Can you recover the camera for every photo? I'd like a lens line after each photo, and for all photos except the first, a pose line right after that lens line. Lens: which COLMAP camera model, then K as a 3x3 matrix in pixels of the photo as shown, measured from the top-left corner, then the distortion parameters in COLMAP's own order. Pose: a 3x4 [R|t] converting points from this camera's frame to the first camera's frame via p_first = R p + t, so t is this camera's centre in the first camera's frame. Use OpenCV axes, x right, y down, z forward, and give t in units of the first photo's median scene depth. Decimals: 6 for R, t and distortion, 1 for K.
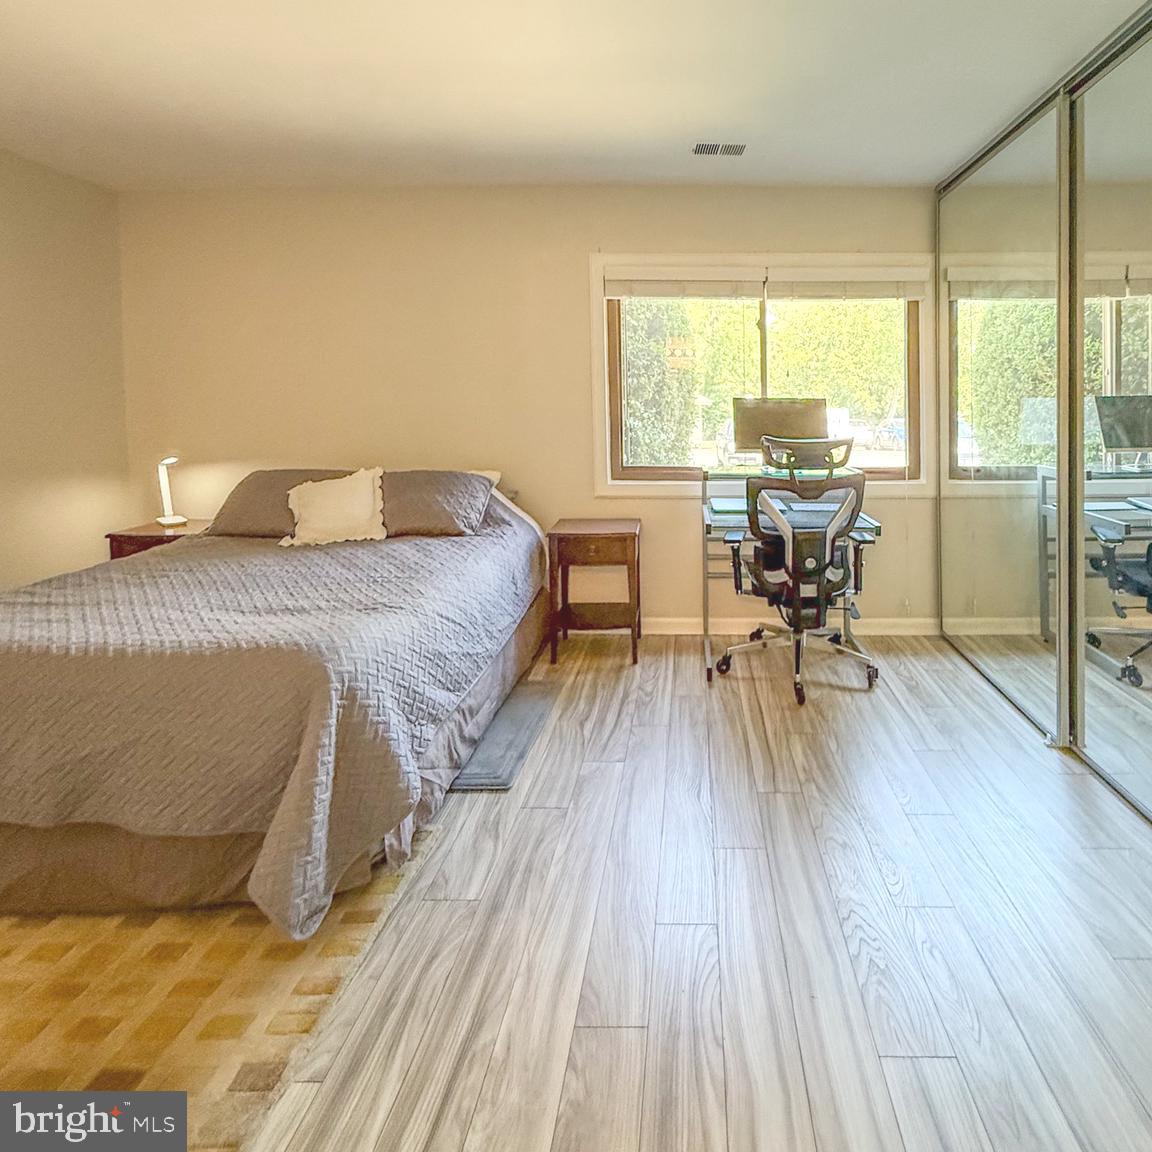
lens RADIAL K [[606.0, 0, 579.7], [0, 606.0, 565.4], [0, 0, 1]] dist [0.018039, -0.000189]
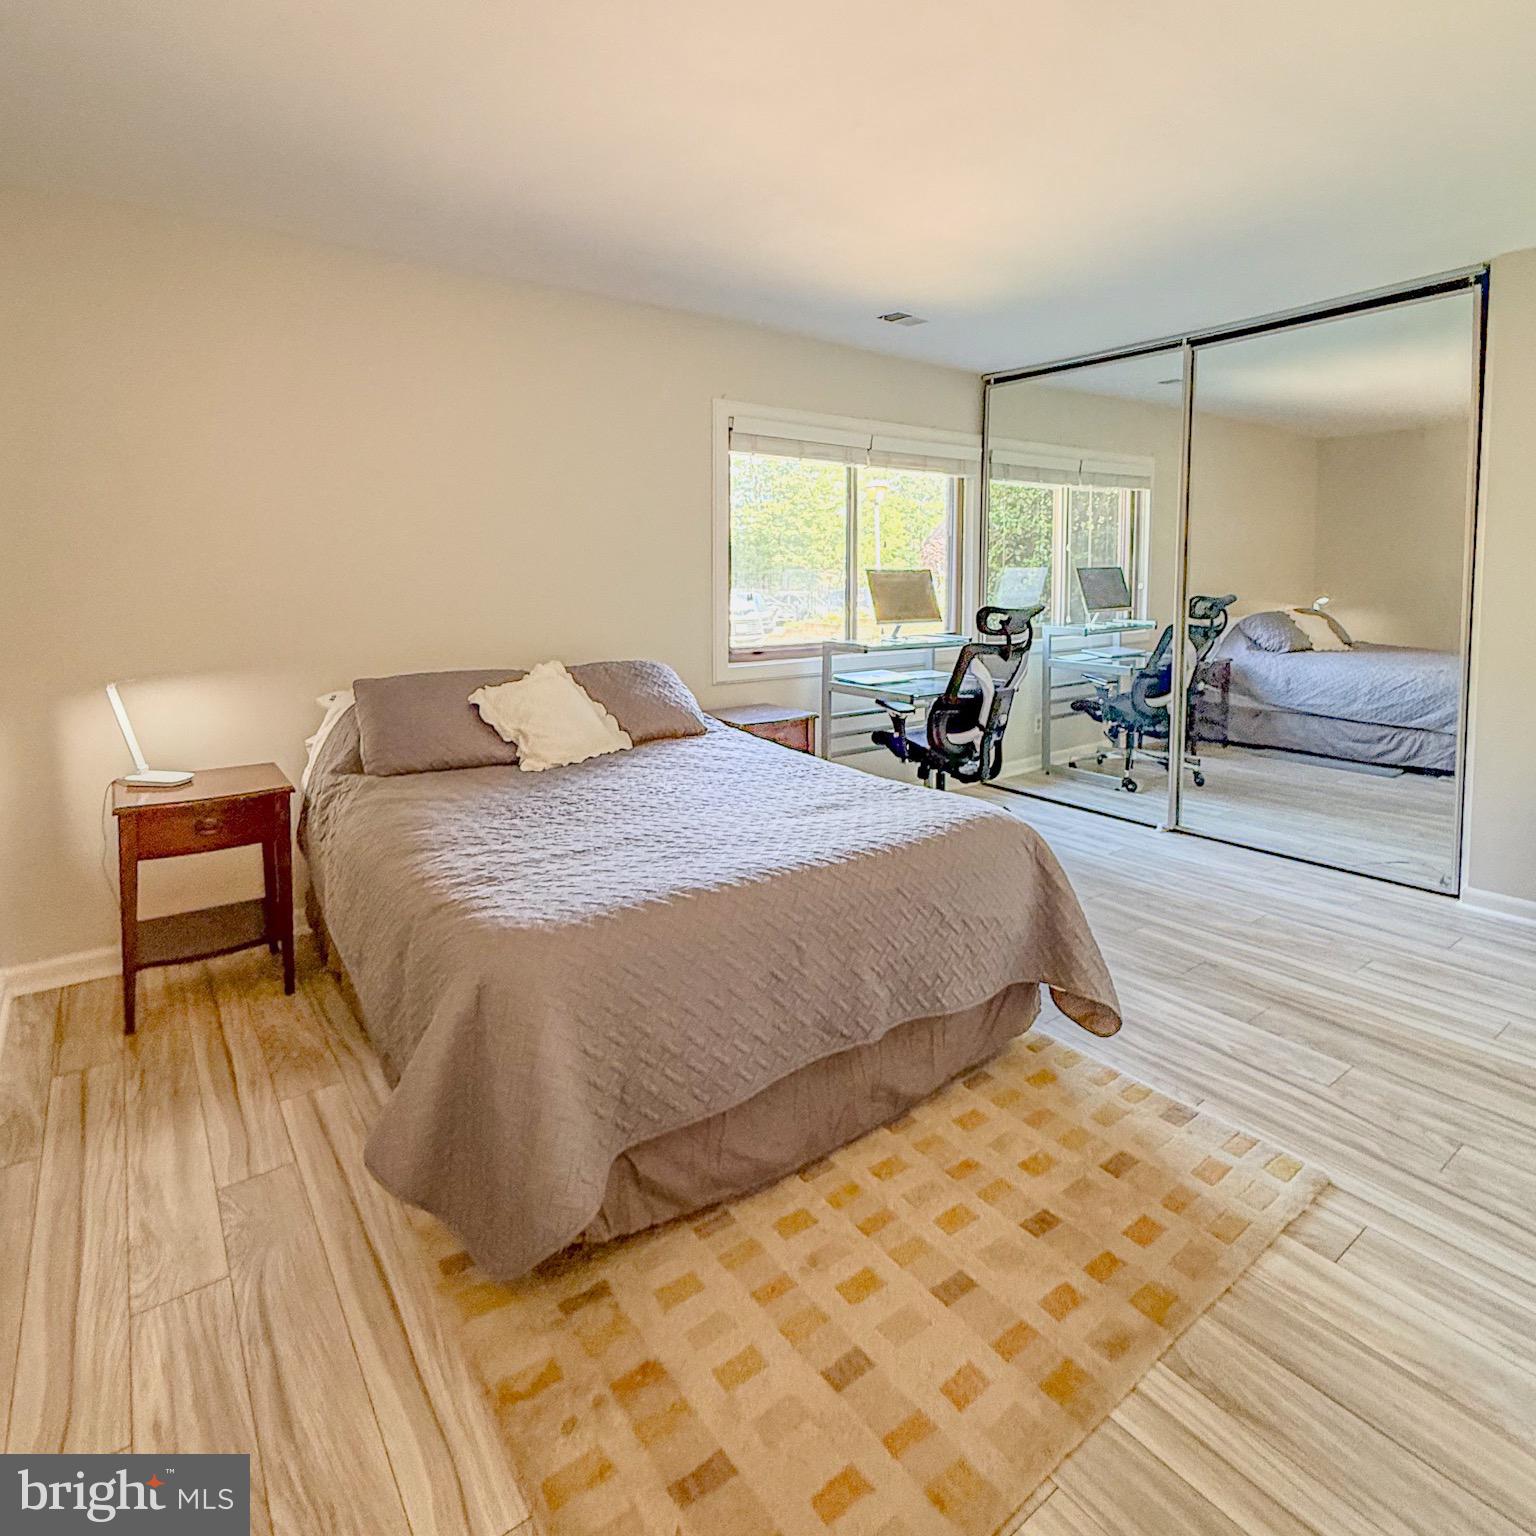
lens RADIAL K [[871.1, 0, 771.6], [0, 871.1, 777.3], [0, 0, 1]] dist [0.024667, -0.001779]
pose [[0.791380, -0.143390, 0.594270, -0.787470], [0.161598, 0.986592, 0.022854, -0.002353], [-0.589580, 0.077946, 0.803941, 0.003352]]
